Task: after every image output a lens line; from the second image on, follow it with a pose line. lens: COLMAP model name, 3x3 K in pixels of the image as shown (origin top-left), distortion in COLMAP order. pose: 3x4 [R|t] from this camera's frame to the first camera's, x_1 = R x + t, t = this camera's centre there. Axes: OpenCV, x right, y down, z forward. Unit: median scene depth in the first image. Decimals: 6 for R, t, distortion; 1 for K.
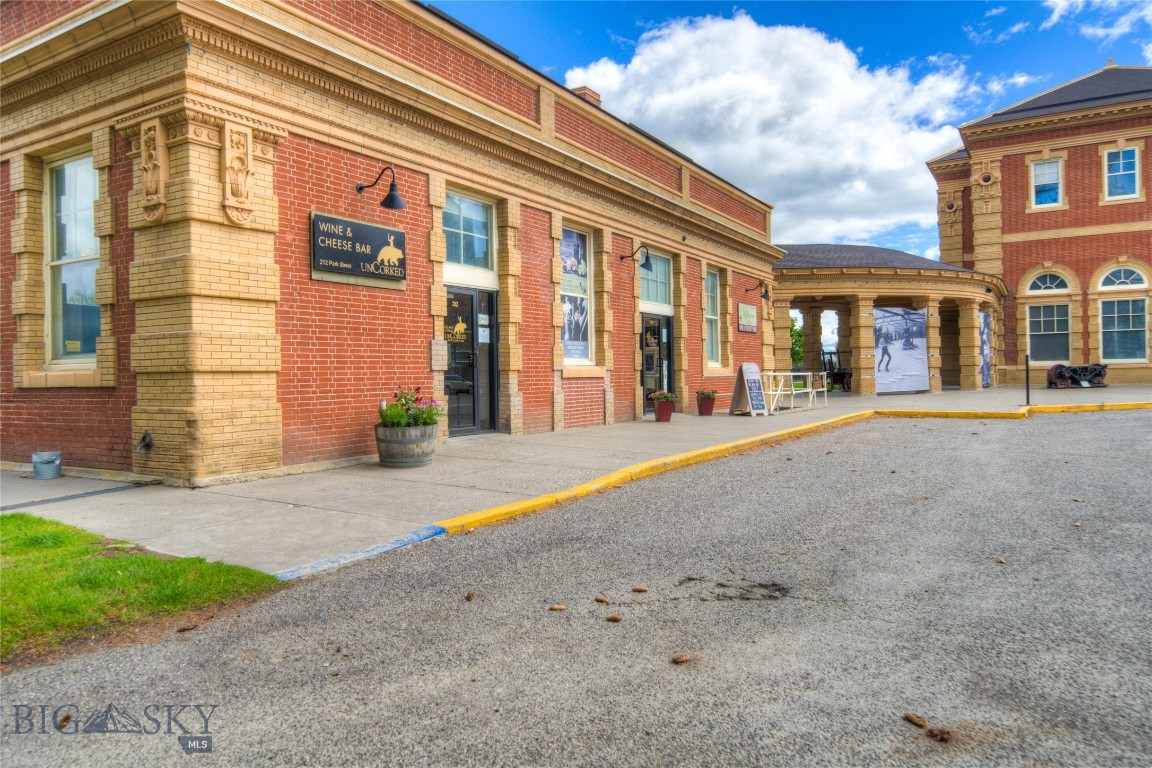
lens RADIAL K [[792.2, 0, 565.4], [0, 792.2, 374.0], [0, 0, 1]] dist [0.048048, -0.041970]
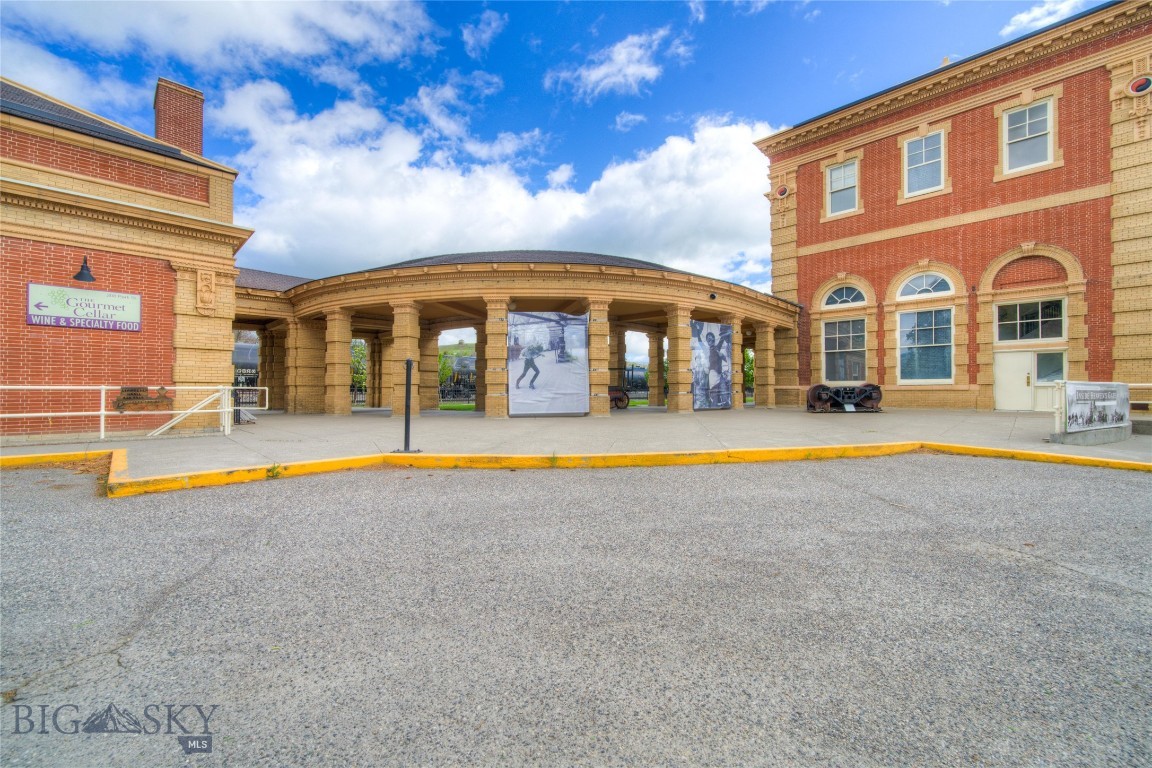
lens RADIAL K [[462.8, 0, 573.1], [0, 462.8, 388.4], [0, 0, 1]] dist [-0.008945, 0.001904]
pose [[0.970215, 0.015560, -0.241747, 0.445582], [-0.015978, 0.999872, 0.000233, -0.003019], [0.241719, 0.003637, 0.970339, 0.426107]]
